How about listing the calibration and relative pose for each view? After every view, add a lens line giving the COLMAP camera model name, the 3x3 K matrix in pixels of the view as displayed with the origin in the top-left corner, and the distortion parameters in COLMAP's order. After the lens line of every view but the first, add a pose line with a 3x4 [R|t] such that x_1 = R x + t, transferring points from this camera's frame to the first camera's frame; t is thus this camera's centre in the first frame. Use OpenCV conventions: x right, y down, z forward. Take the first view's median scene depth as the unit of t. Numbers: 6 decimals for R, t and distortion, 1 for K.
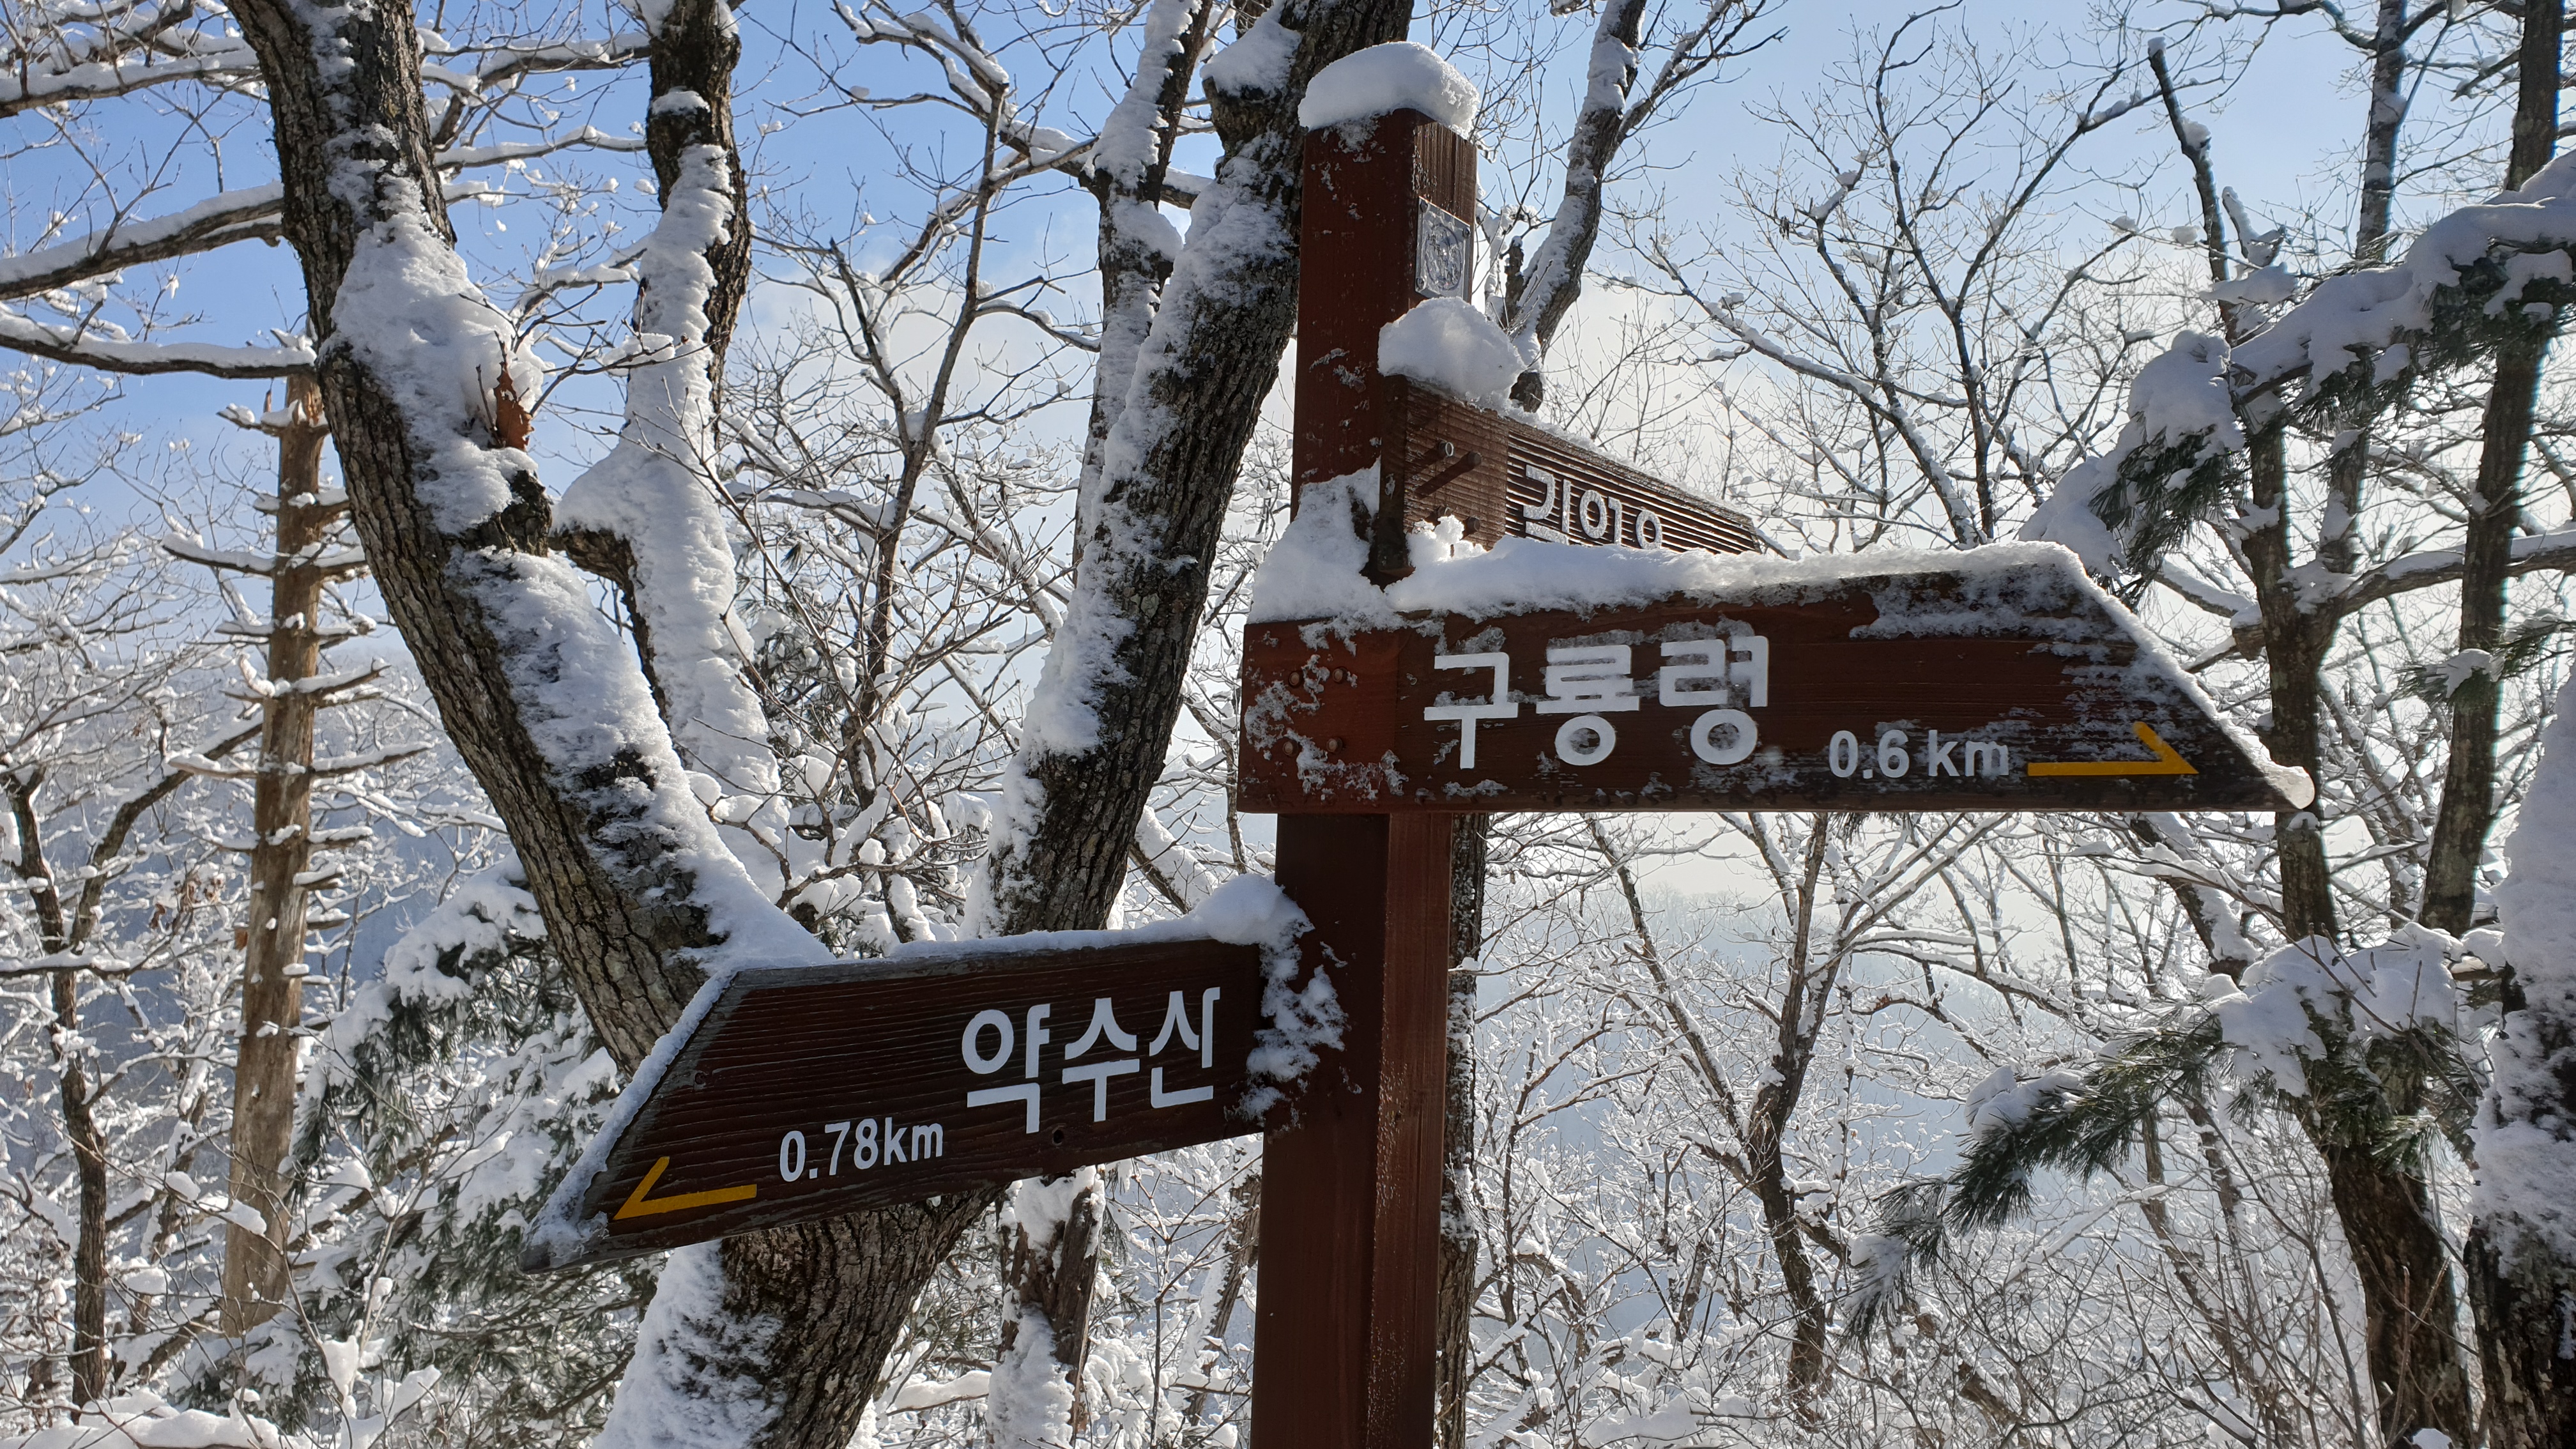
lens RADIAL K [[1953.5, 0, 1288.0], [0, 1953.5, 724.5], [0, 0, 1]] dist [0.112983, -0.151464]
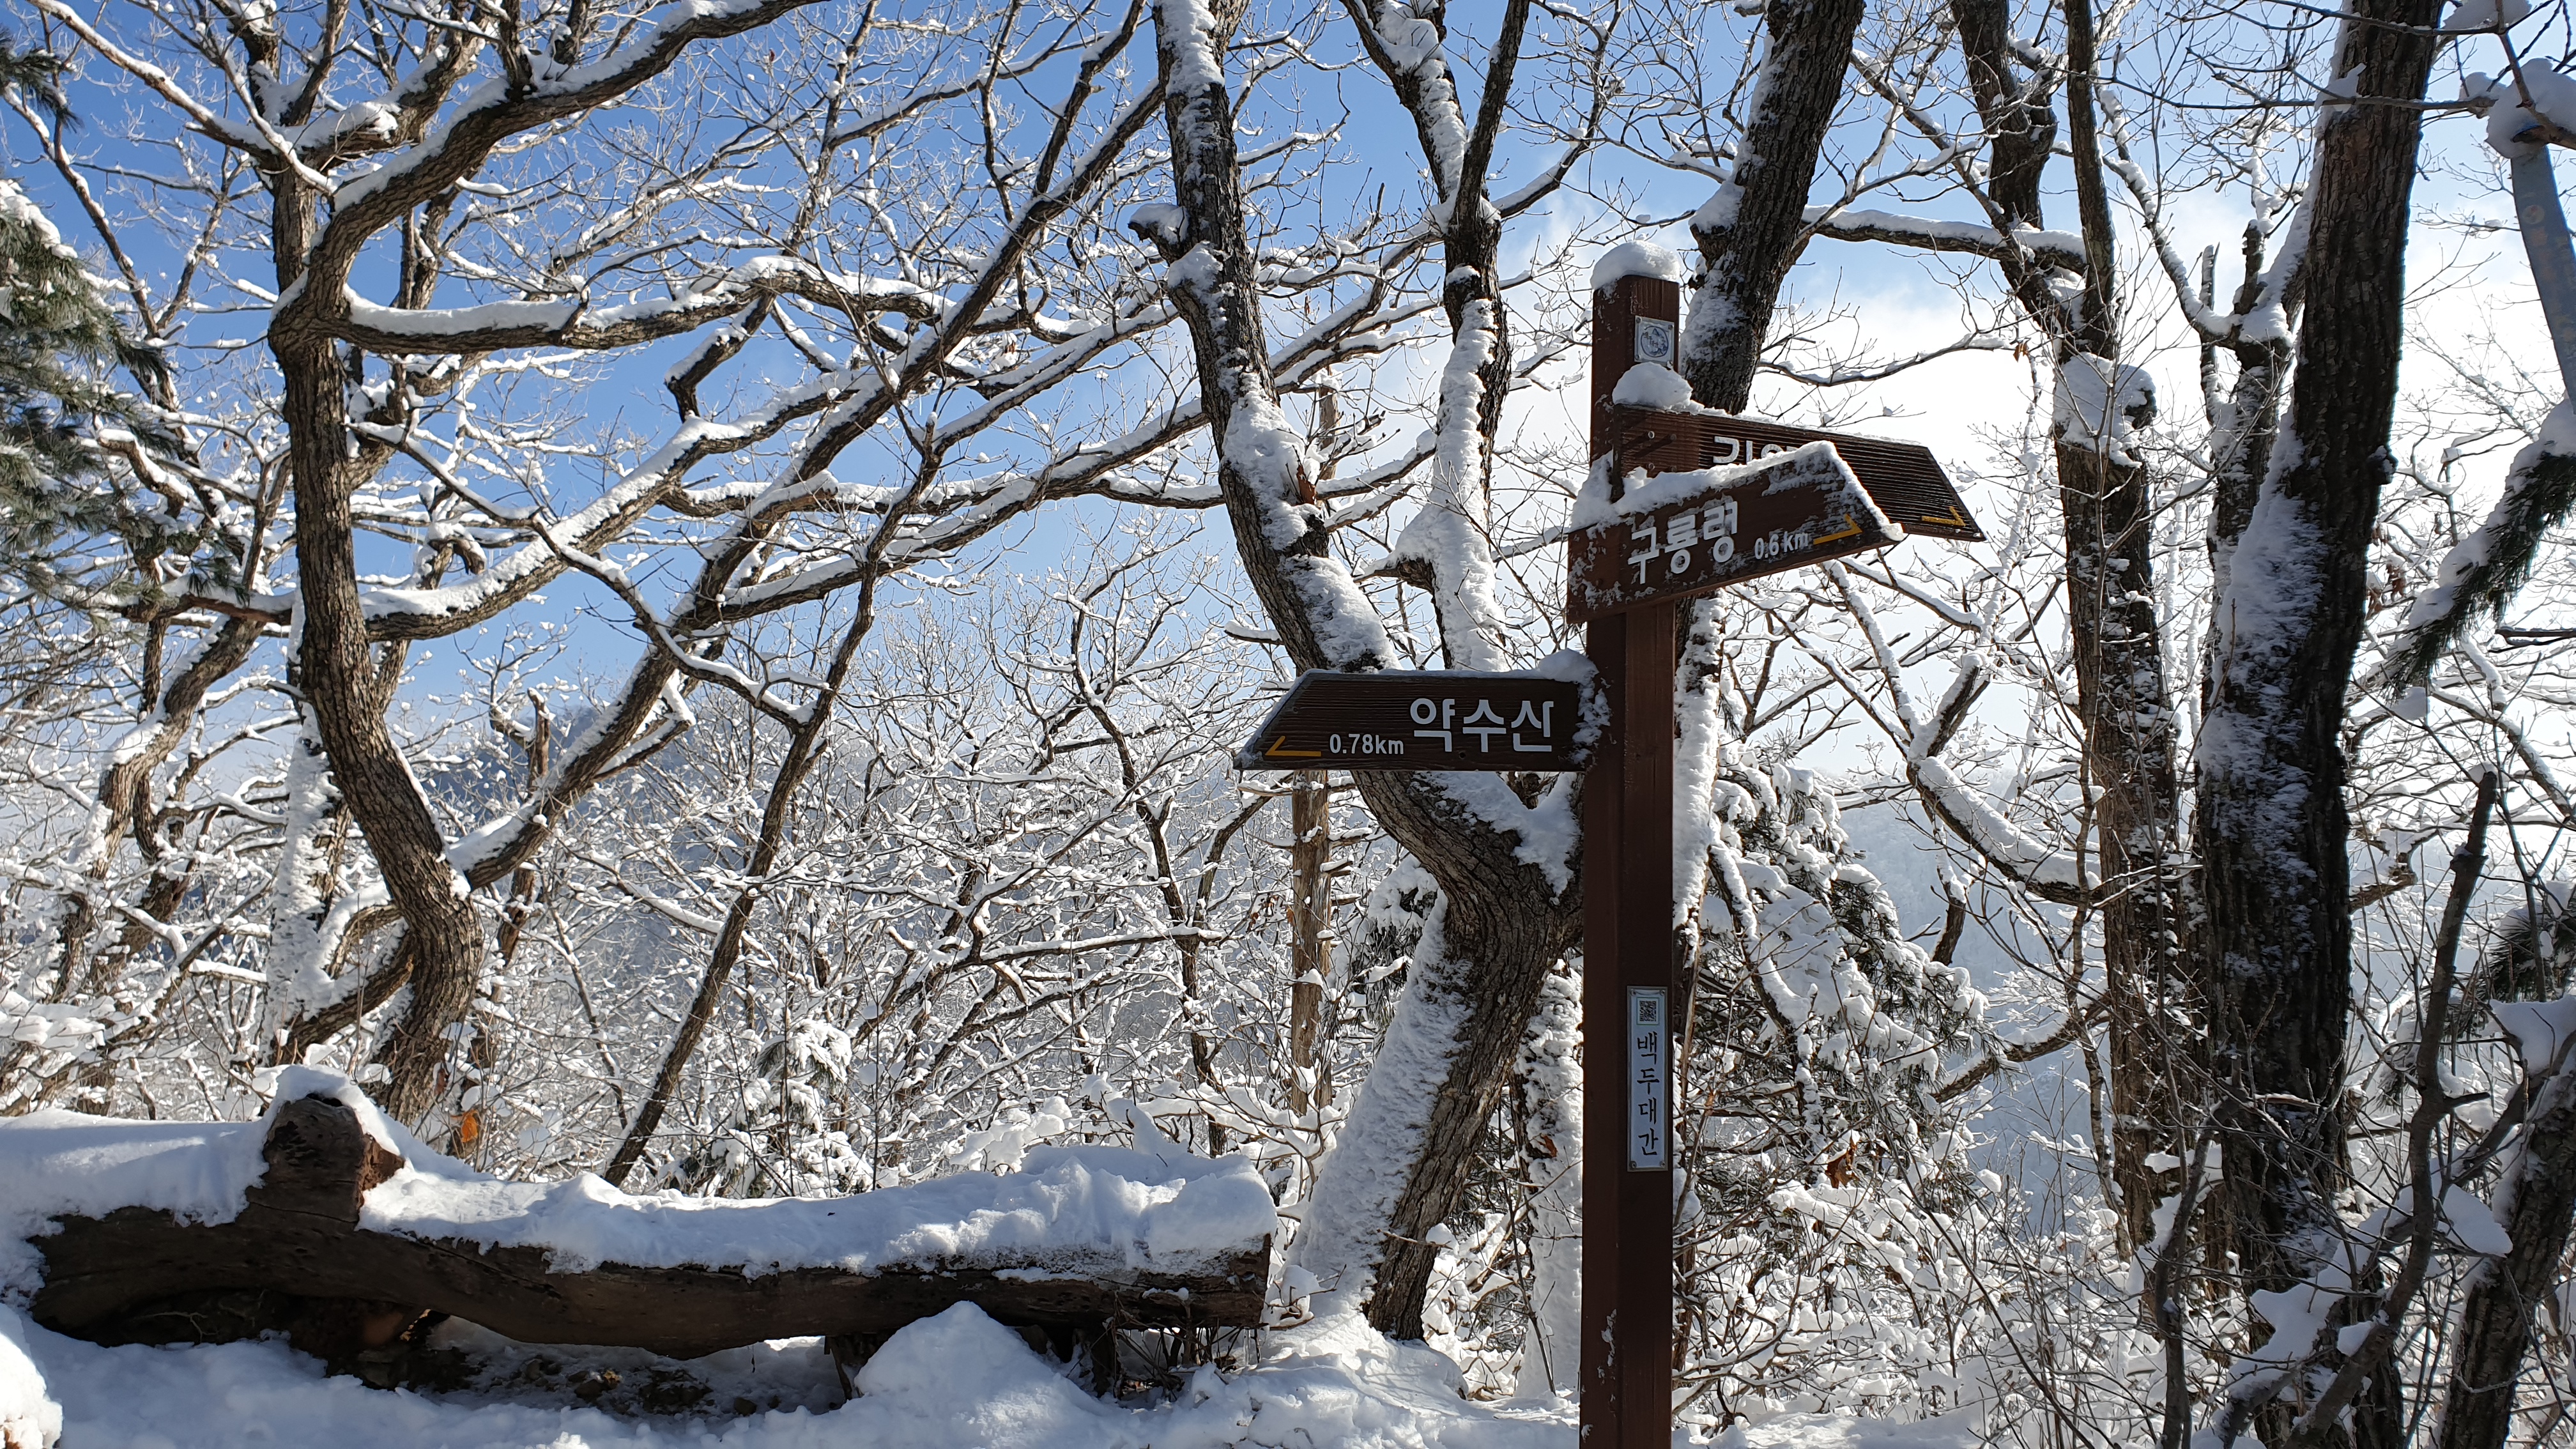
lens RADIAL K [[1983.1, 0, 1356.8], [0, 1983.1, 766.6], [0, 0, 1]] dist [0.248699, -0.679012]
pose [[0.888460, -0.063500, -0.454541, 0.534383], [0.058026, 0.997976, -0.025999, 0.175733], [0.455272, -0.003276, 0.890346, -0.732581]]
